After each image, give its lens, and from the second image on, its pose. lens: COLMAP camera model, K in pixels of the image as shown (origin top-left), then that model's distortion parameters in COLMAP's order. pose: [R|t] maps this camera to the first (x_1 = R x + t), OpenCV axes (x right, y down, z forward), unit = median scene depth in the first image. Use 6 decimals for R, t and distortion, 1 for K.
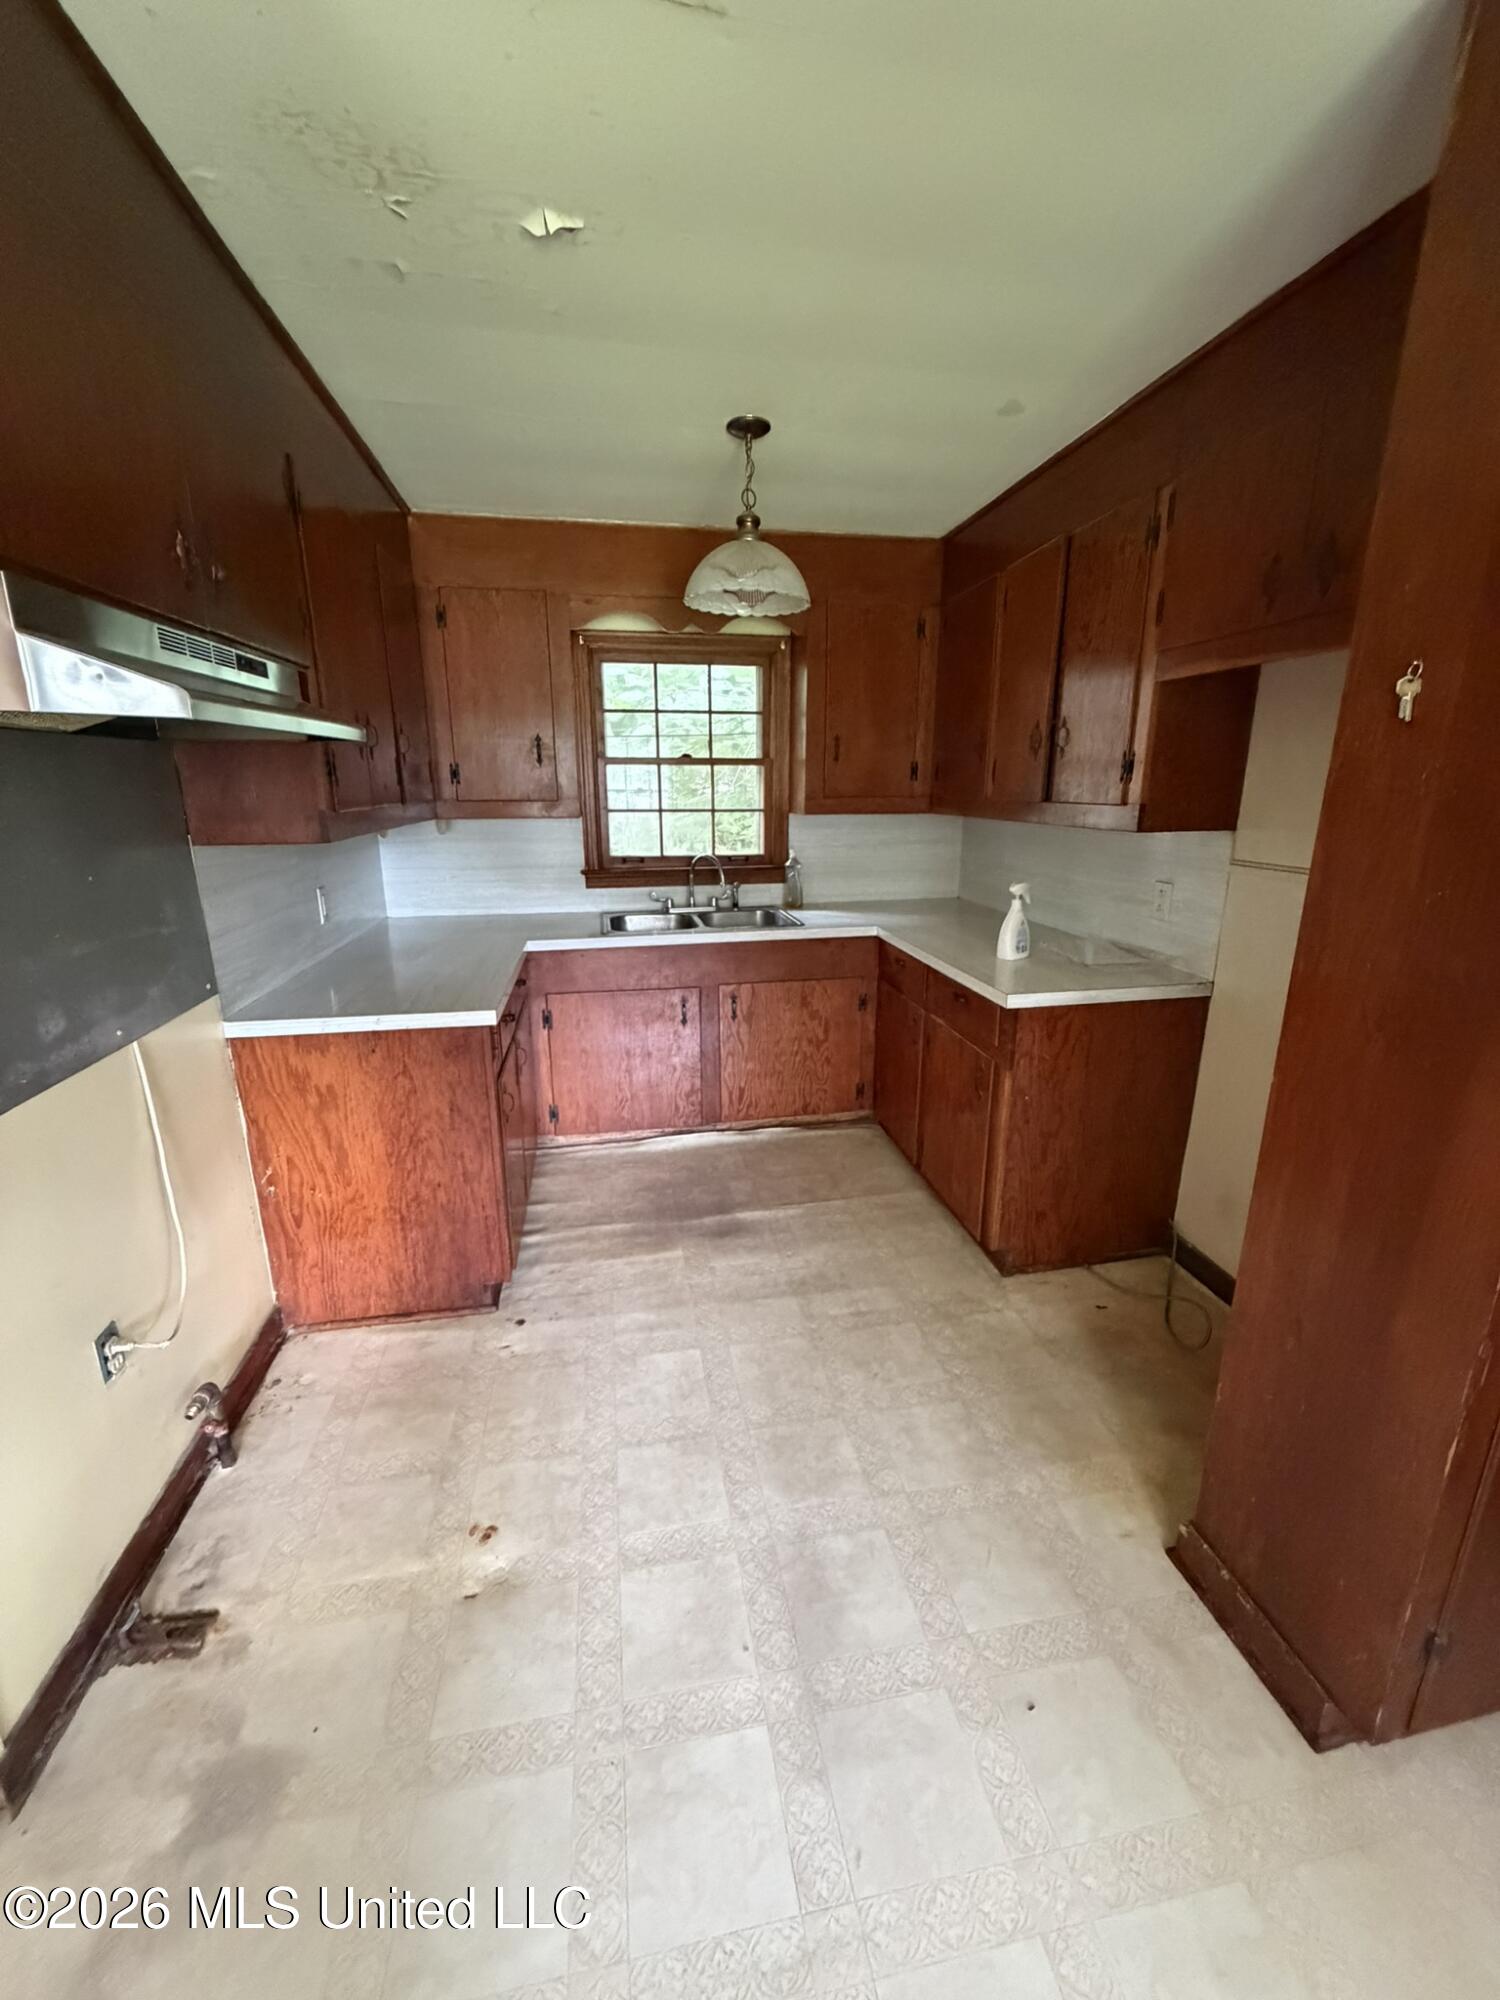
lens RADIAL K [[801.1, 0, 752.5], [0, 801.1, 996.7], [0, 0, 1]] dist [-0.006746, 0.000125]
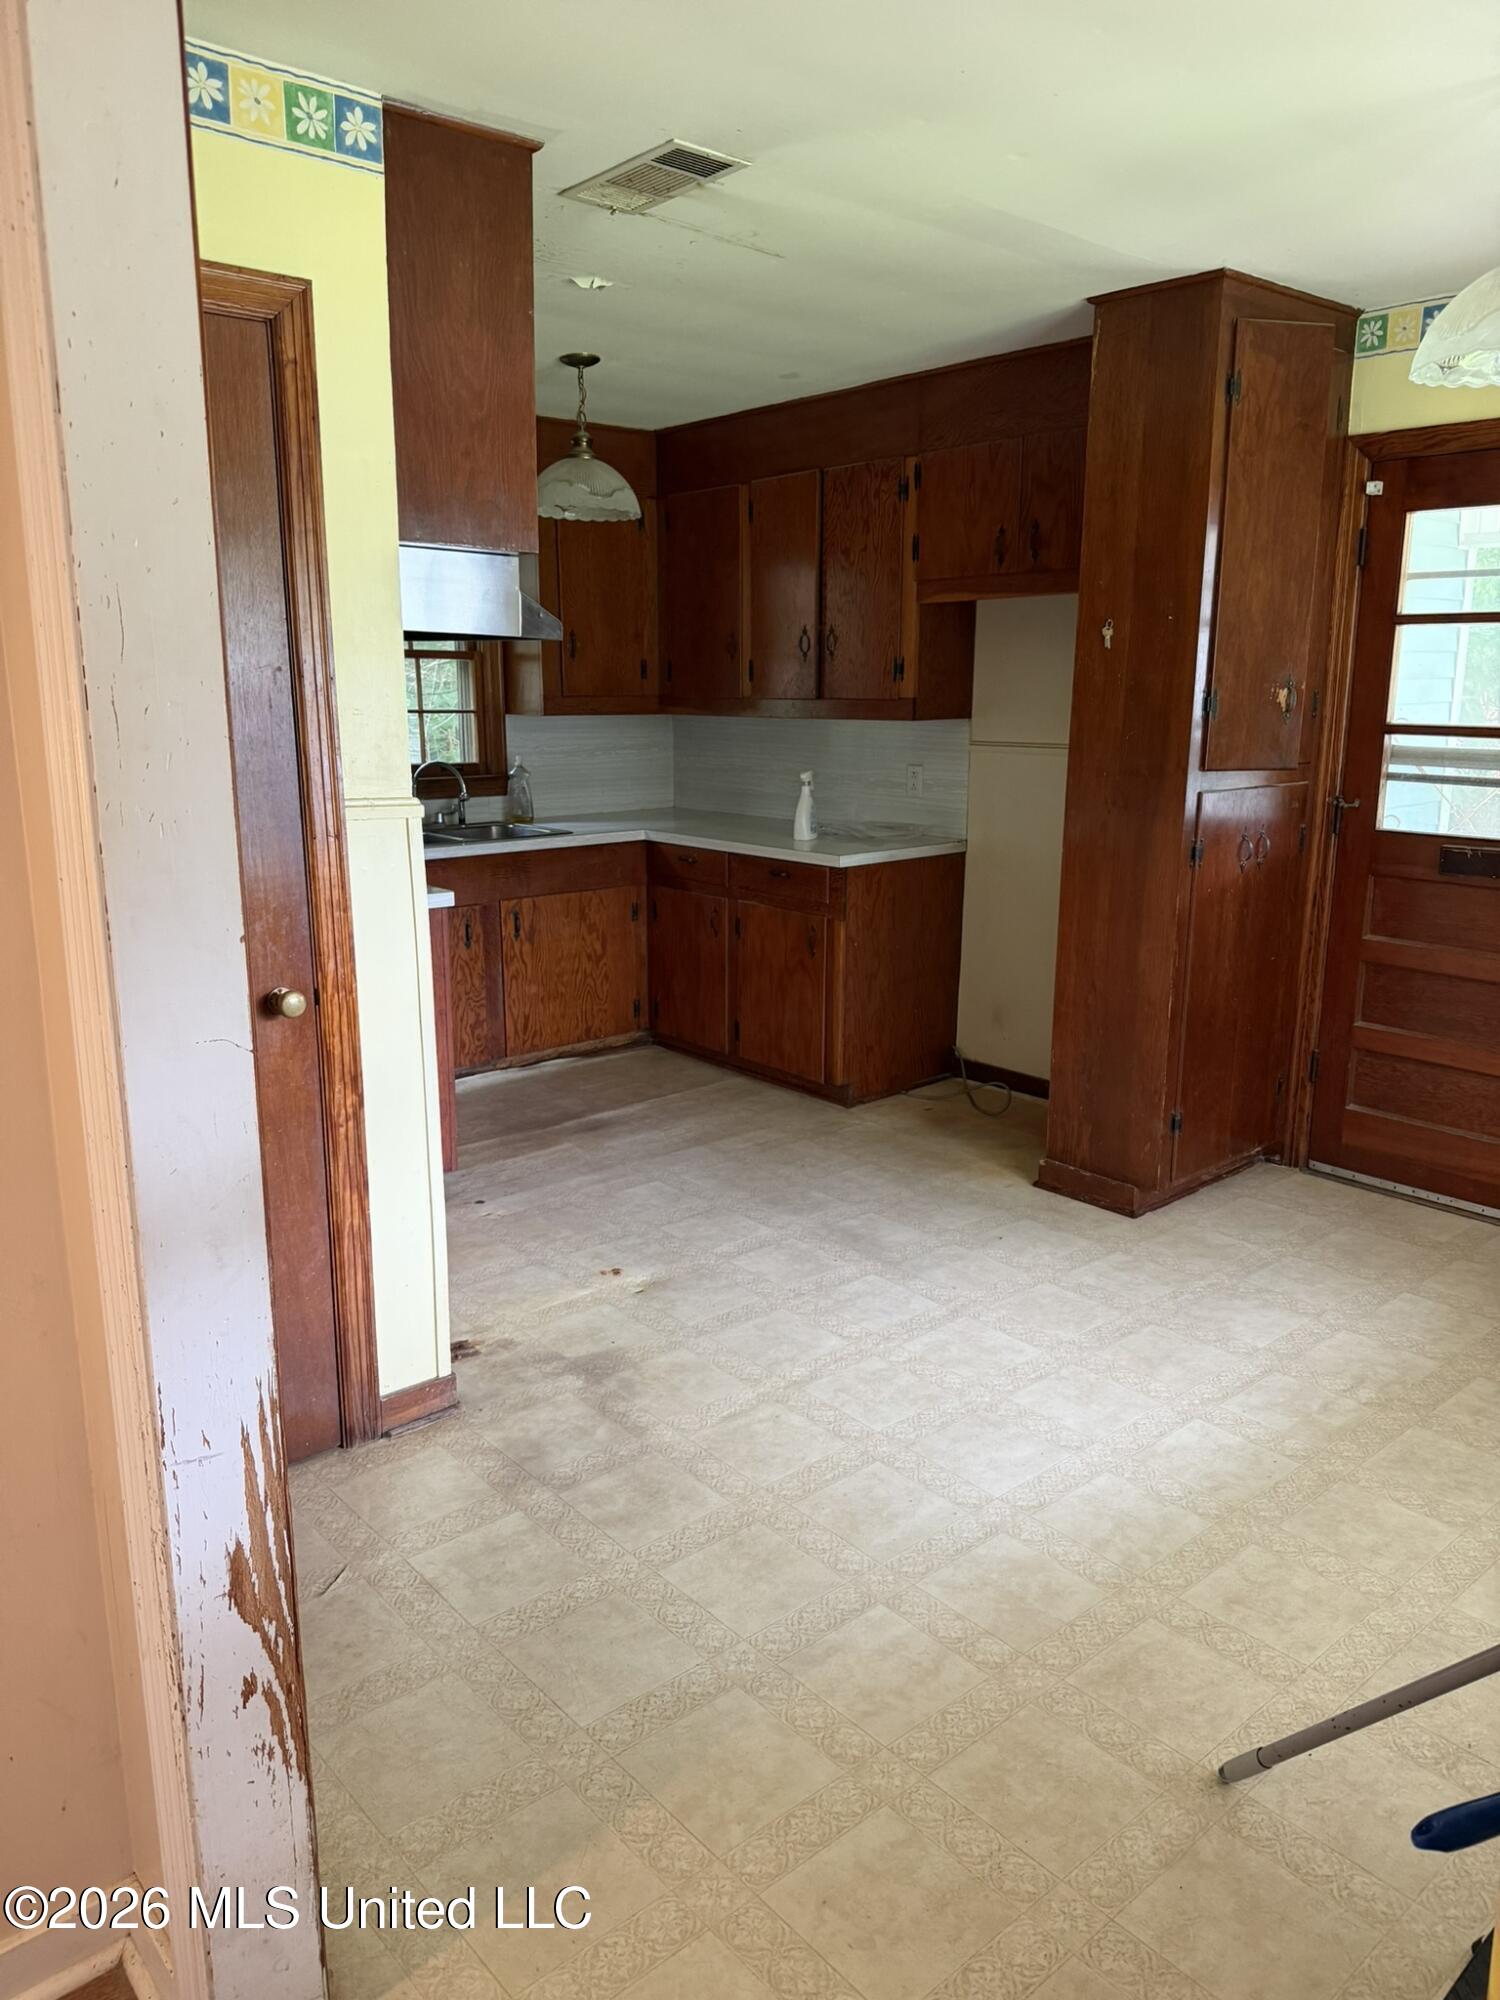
lens RADIAL K [[1415.4, 0, 737.6], [0, 1415.4, 1032.1], [0, 0, 1]] dist [0.064929, -0.091829]
pose [[0.865963, -0.117271, 0.486164, -0.780477], [0.127299, 0.991786, 0.012488, 0.189245], [-0.483635, 0.051075, 0.873778, -0.690907]]
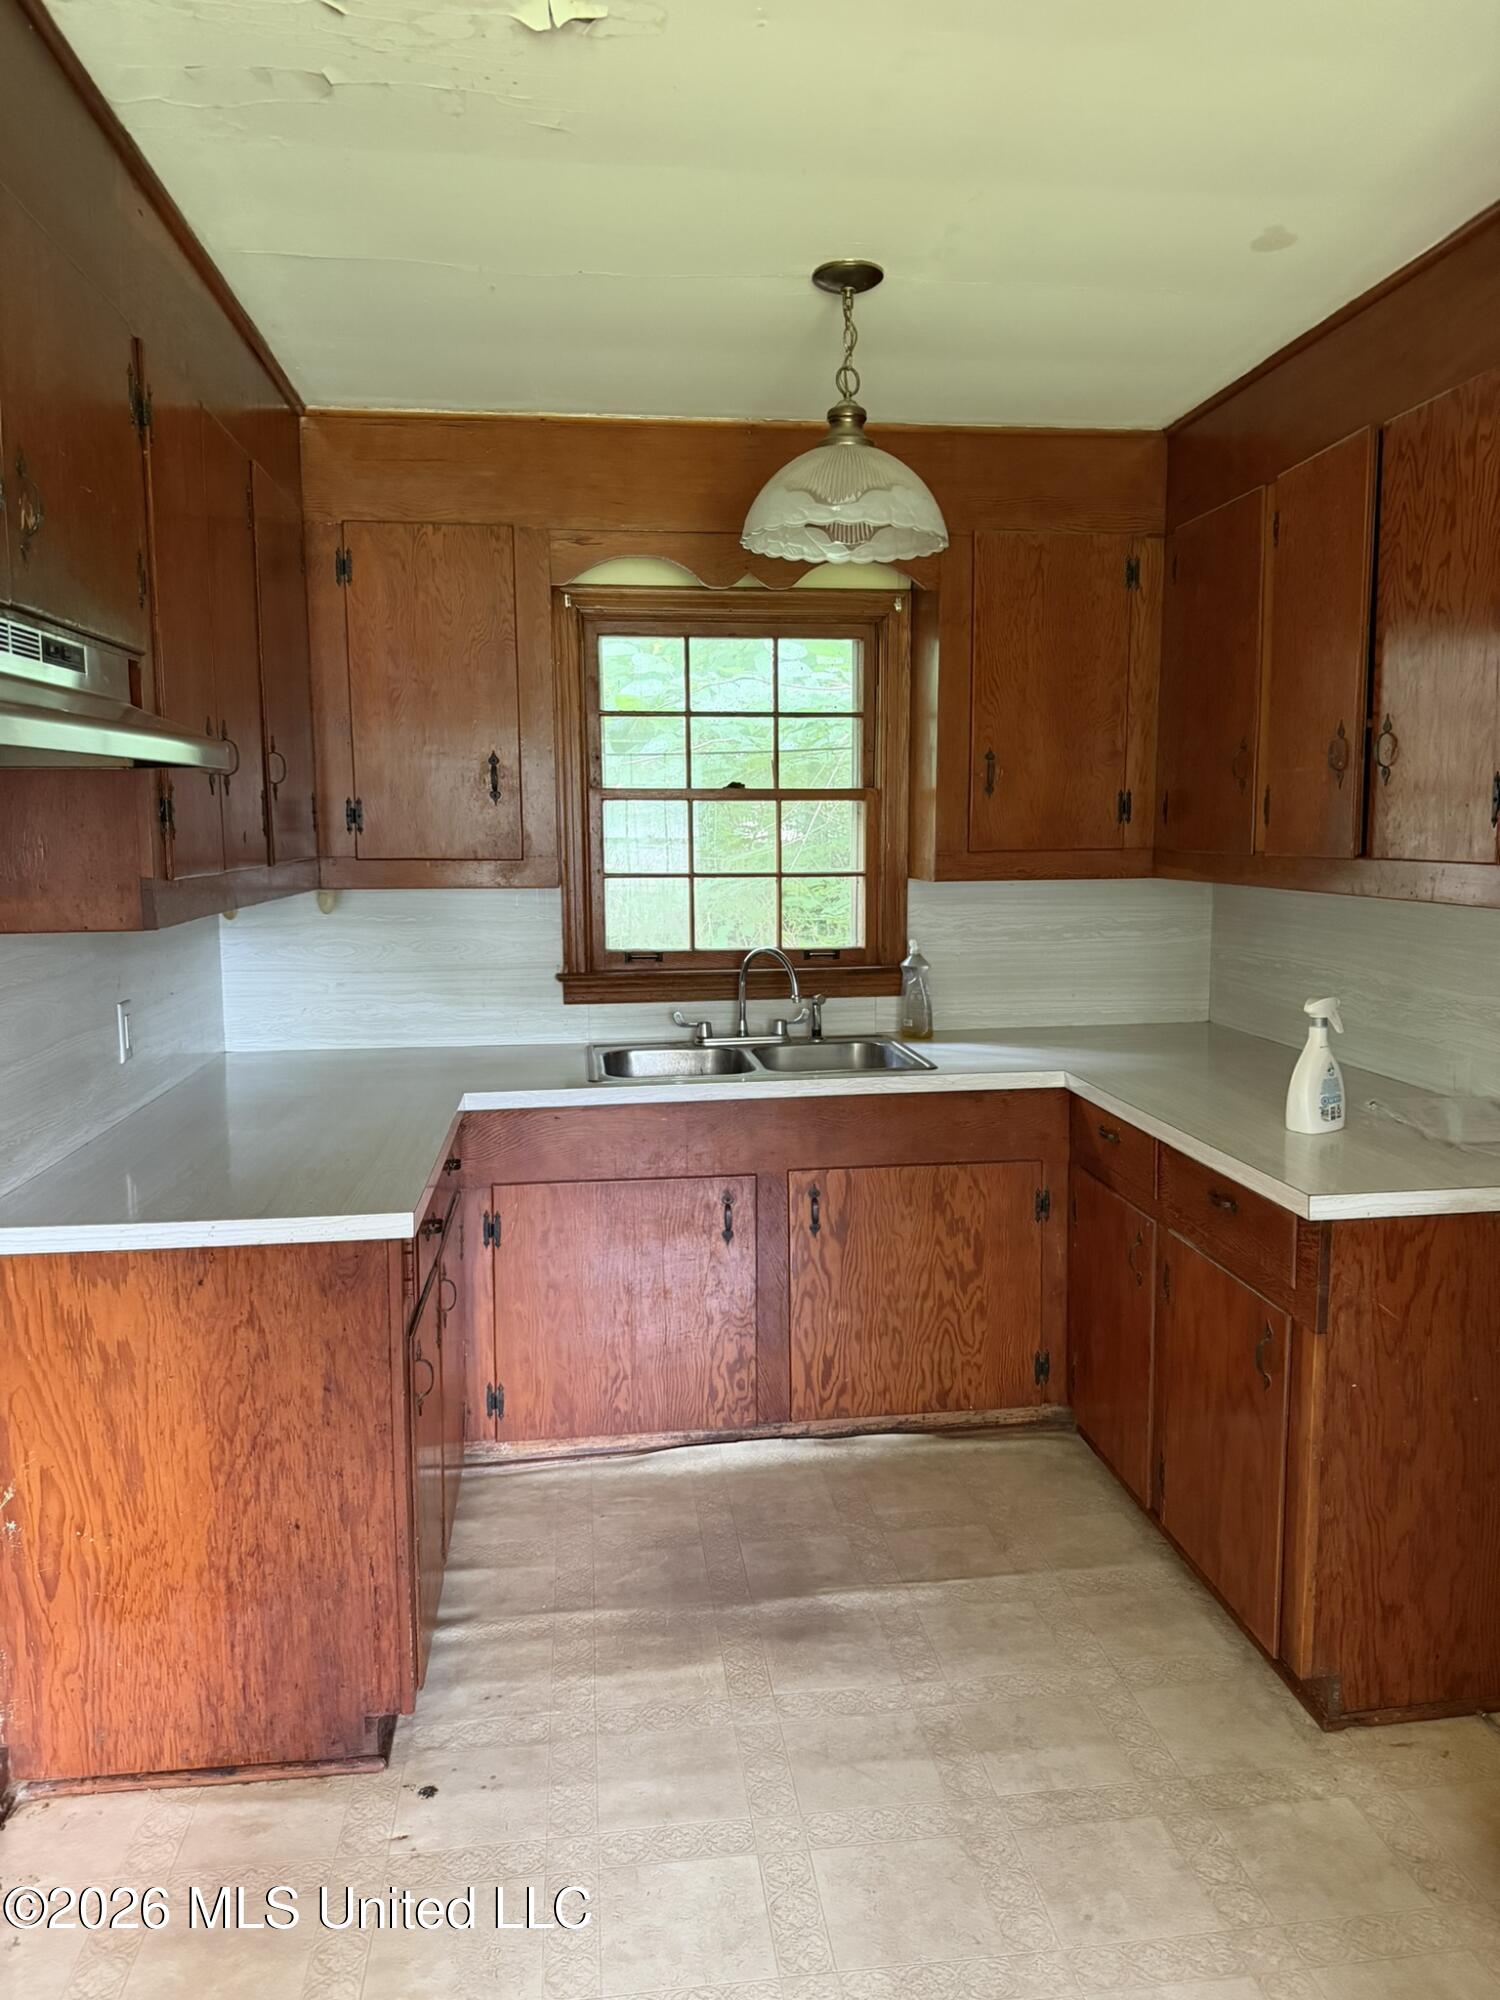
lens RADIAL K [[1415.4, 0, 755.7], [0, 1415.4, 991.1], [0, 0, 1]] dist [0.064929, -0.091829]
pose [[0.998438, 0.001816, -0.055847, -0.011810], [-0.009721, 0.989876, -0.141602, 0.001258], [0.055024, 0.141923, 0.988347, -0.028920]]
